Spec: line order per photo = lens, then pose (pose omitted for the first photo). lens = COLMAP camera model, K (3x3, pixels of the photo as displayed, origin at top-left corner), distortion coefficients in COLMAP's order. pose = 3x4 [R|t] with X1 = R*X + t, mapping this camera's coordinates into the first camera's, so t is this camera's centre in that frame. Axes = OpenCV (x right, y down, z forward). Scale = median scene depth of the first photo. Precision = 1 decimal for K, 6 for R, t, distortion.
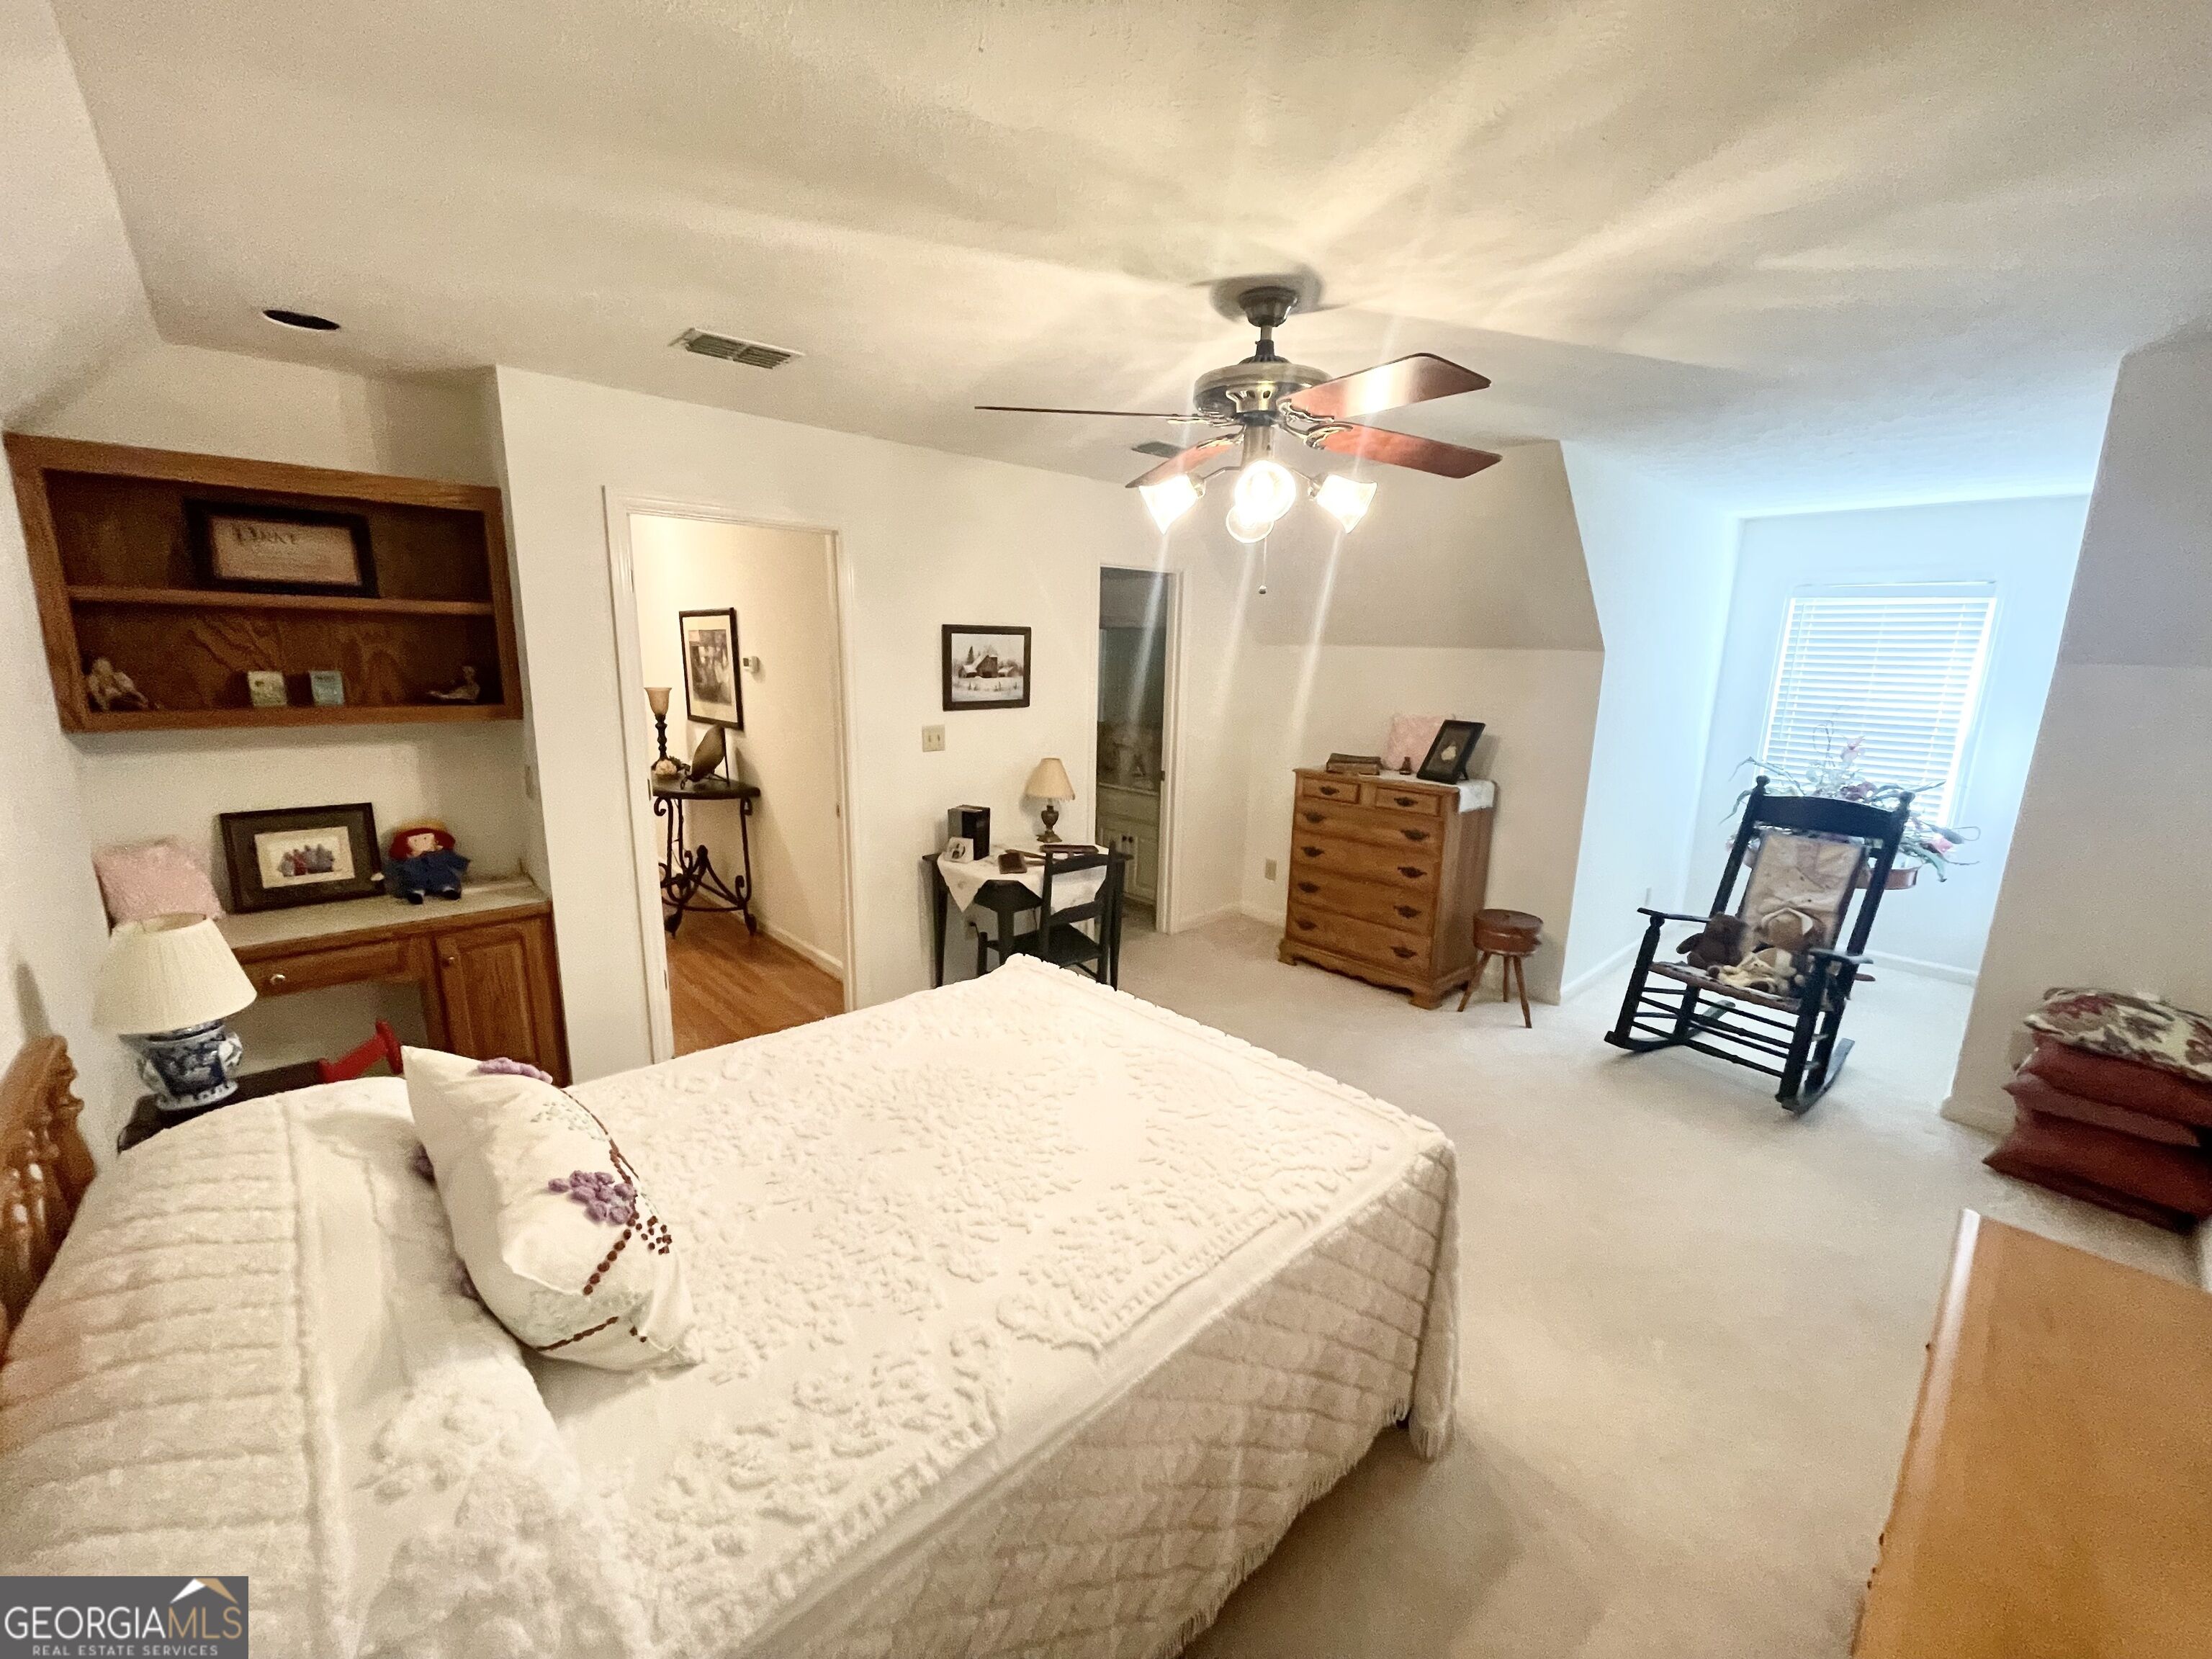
lens RADIAL K [[896.4, 0, 1090.7], [0, 896.4, 822.9], [0, 0, 1]] dist [-0.001063, 0.000532]
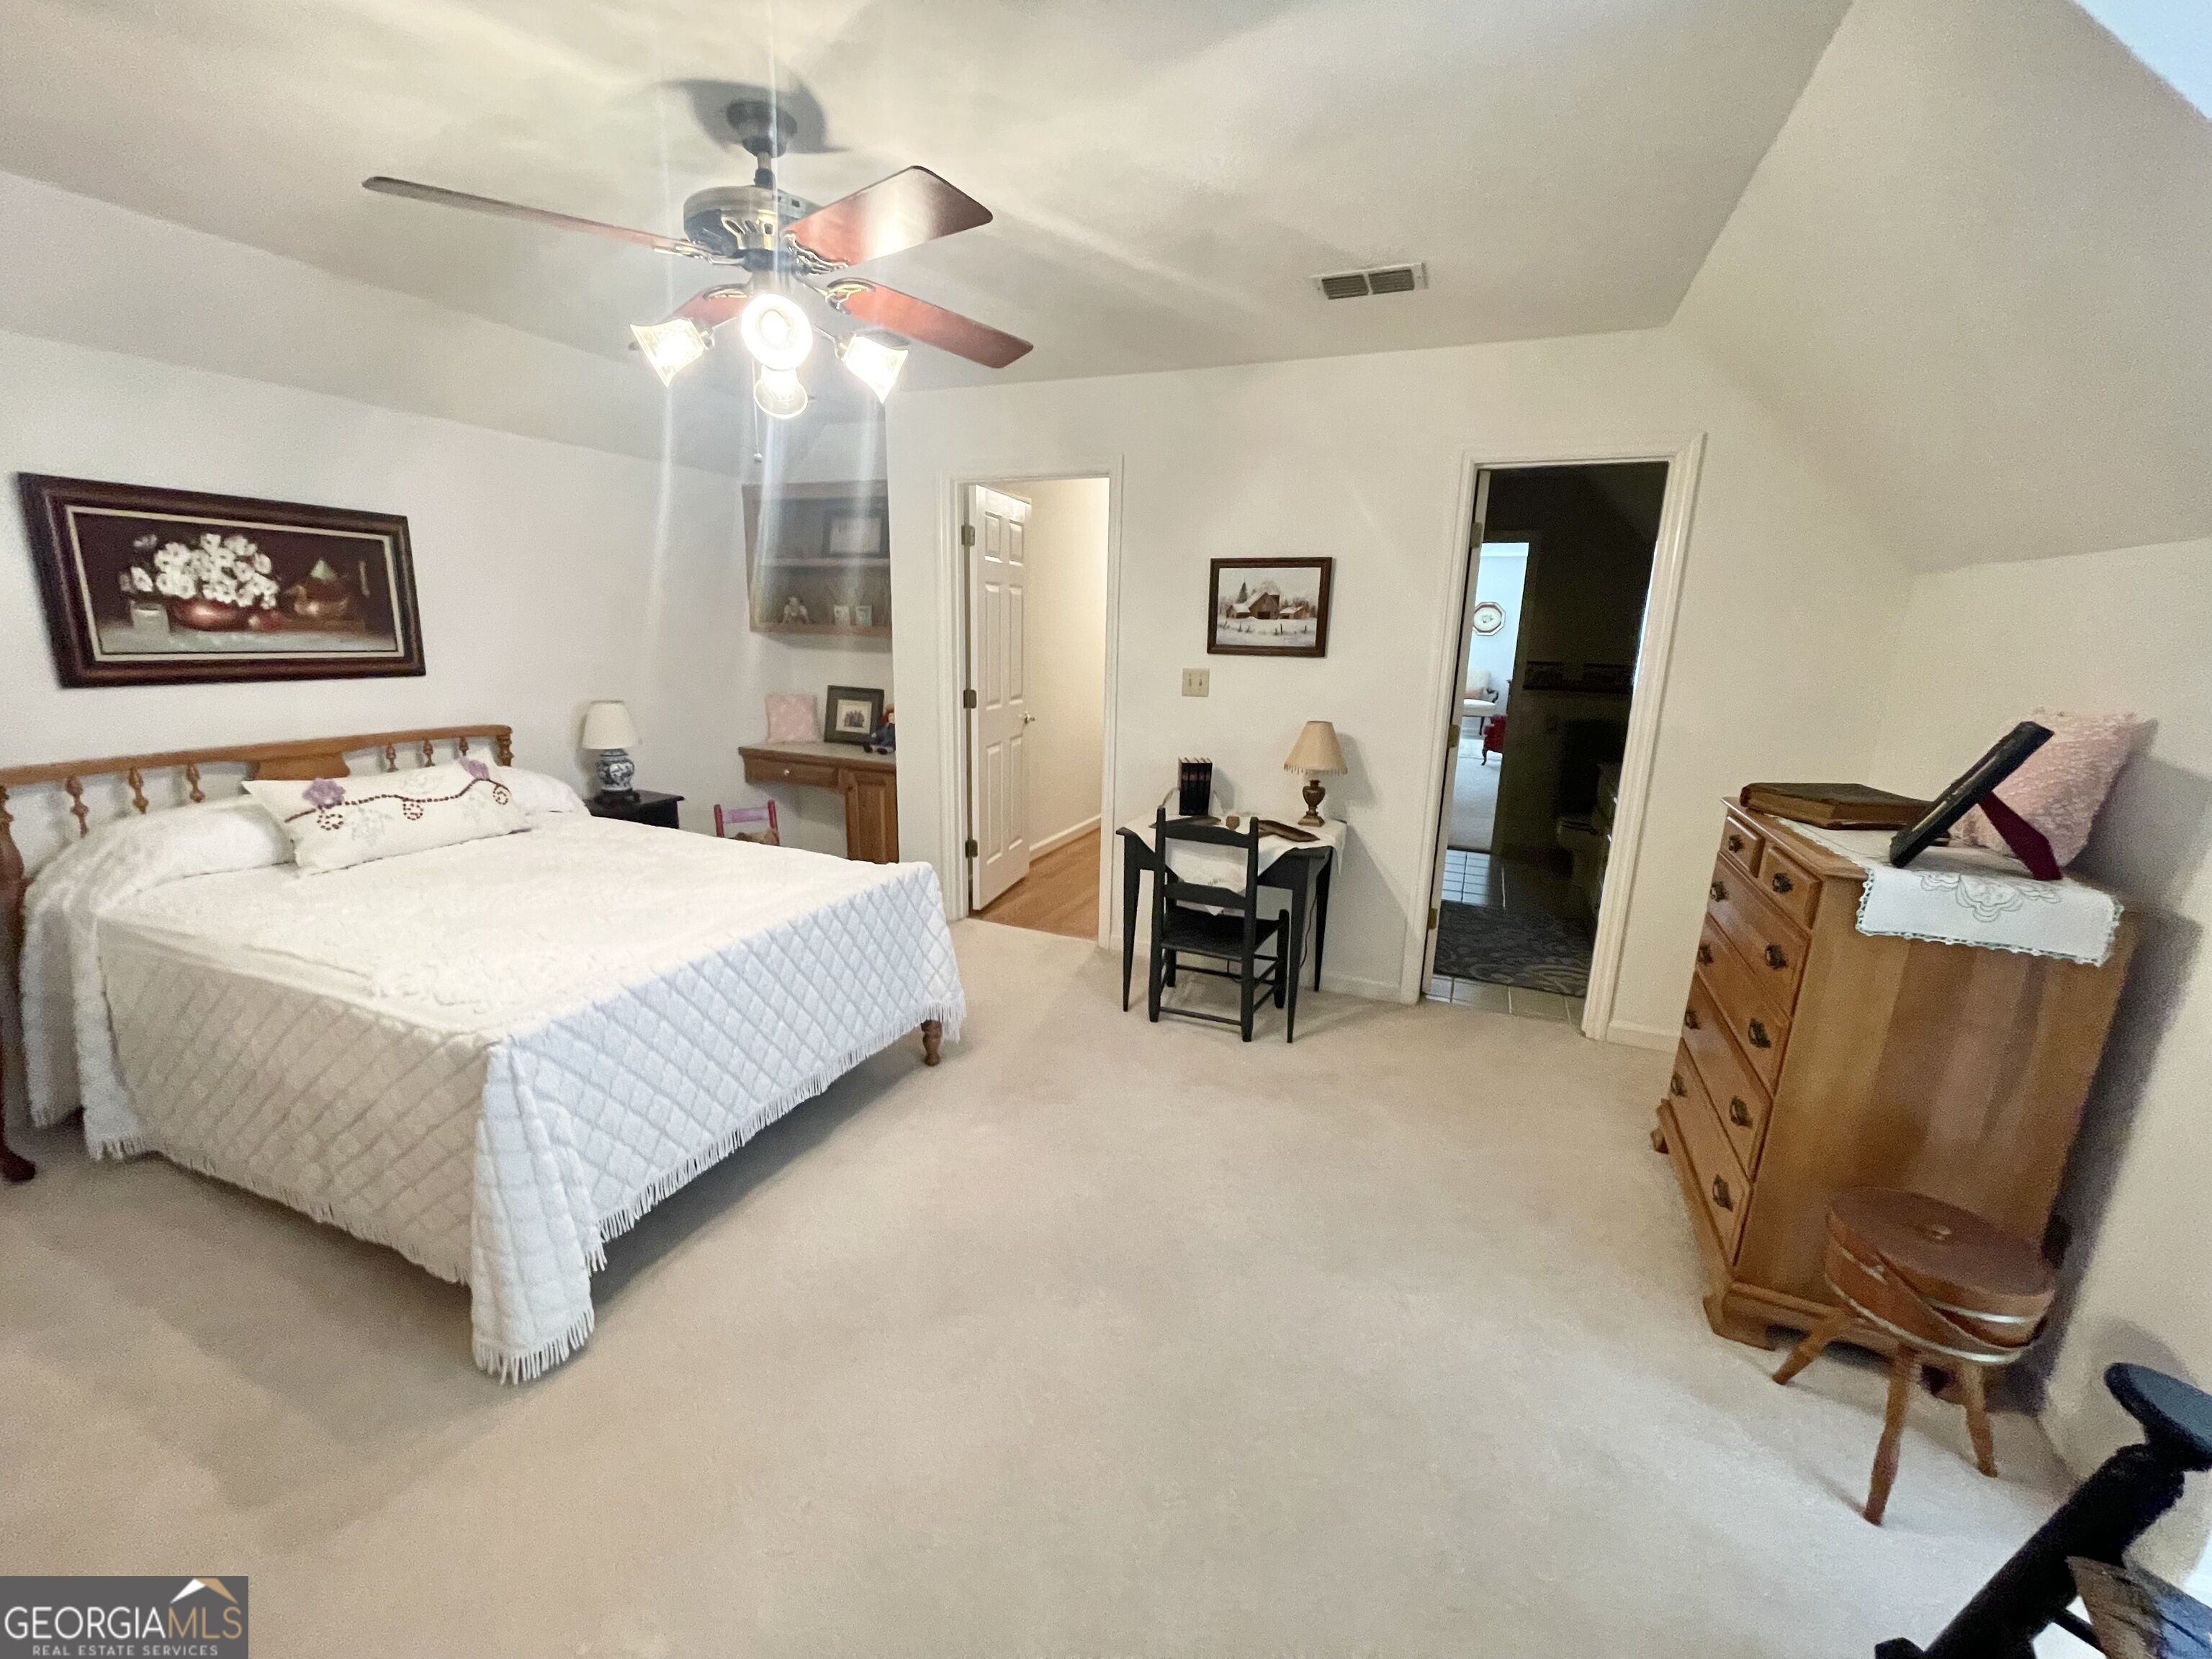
lens RADIAL K [[896.4, 0, 1088.4], [0, 896.4, 829.9], [0, 0, 1]] dist [-0.001063, 0.000532]
pose [[0.405426, 0.196461, -0.892767, 0.638873], [-0.197857, 0.972341, 0.124120, -0.037688], [0.892459, 0.126318, 0.433083, 0.504196]]
